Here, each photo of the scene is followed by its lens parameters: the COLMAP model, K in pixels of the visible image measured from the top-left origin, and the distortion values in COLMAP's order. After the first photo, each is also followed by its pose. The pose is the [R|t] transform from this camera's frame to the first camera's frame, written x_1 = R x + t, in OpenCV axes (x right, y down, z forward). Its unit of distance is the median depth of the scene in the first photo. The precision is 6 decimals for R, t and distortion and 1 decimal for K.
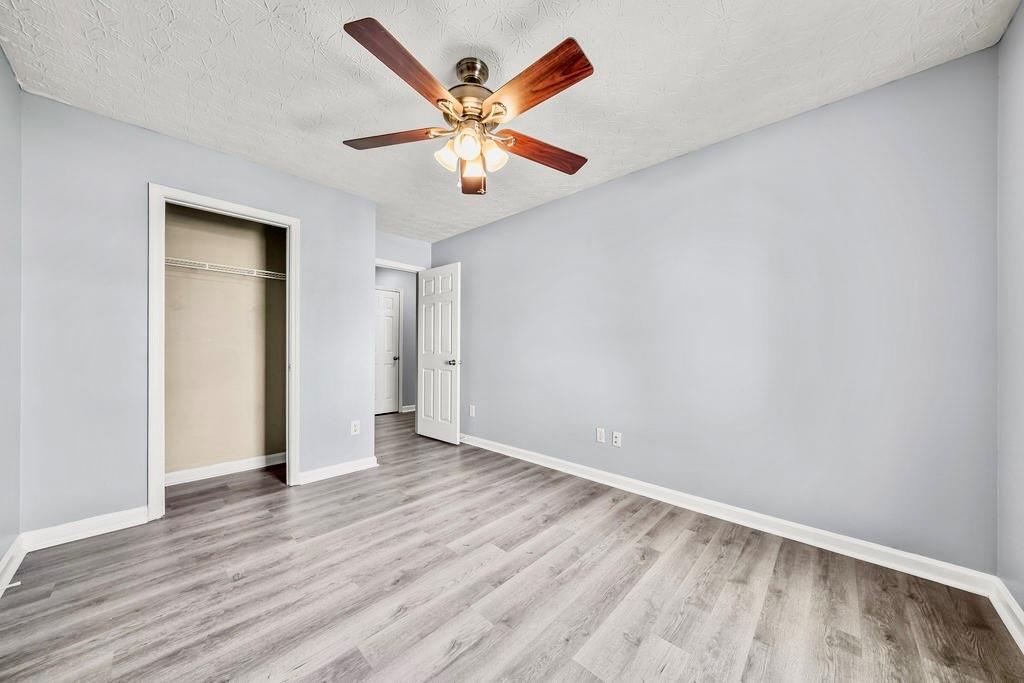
lens RADIAL K [[353.8, 0, 513.7], [0, 353.8, 345.1], [0, 0, 1]] dist [-0.007477, 0.000598]
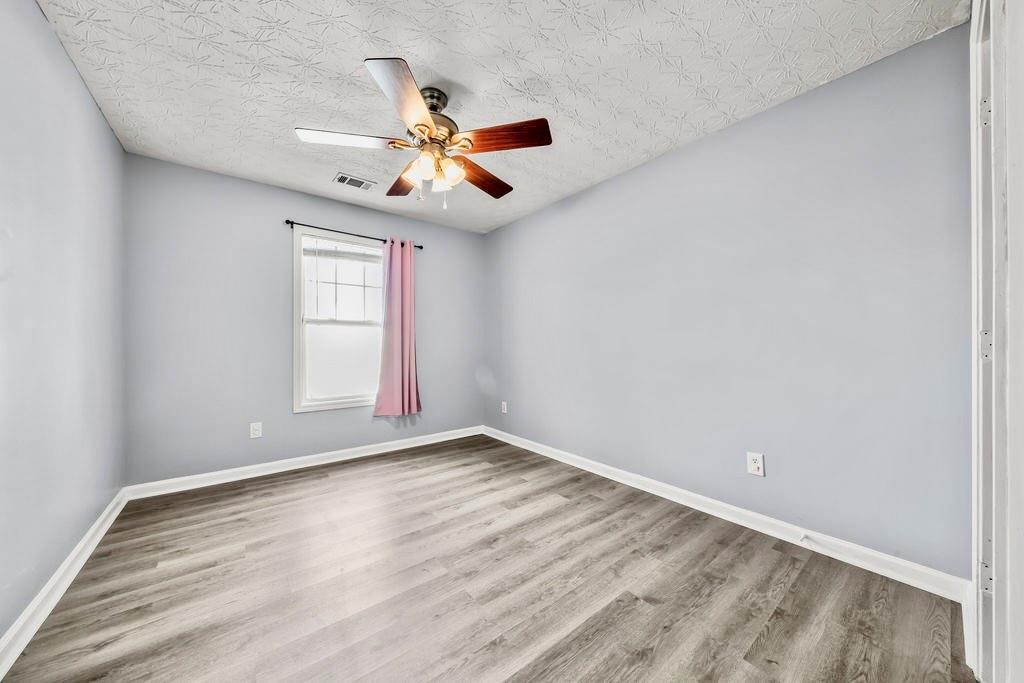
lens RADIAL K [[353.8, 0, 513.0], [0, 353.8, 345.3], [0, 0, 1]] dist [-0.007477, 0.000598]
pose [[-0.989331, -0.001807, 0.145677, -0.561085], [-0.002920, 0.999968, -0.007429, 0.020279], [-0.145659, -0.007775, -0.989304, 2.166066]]
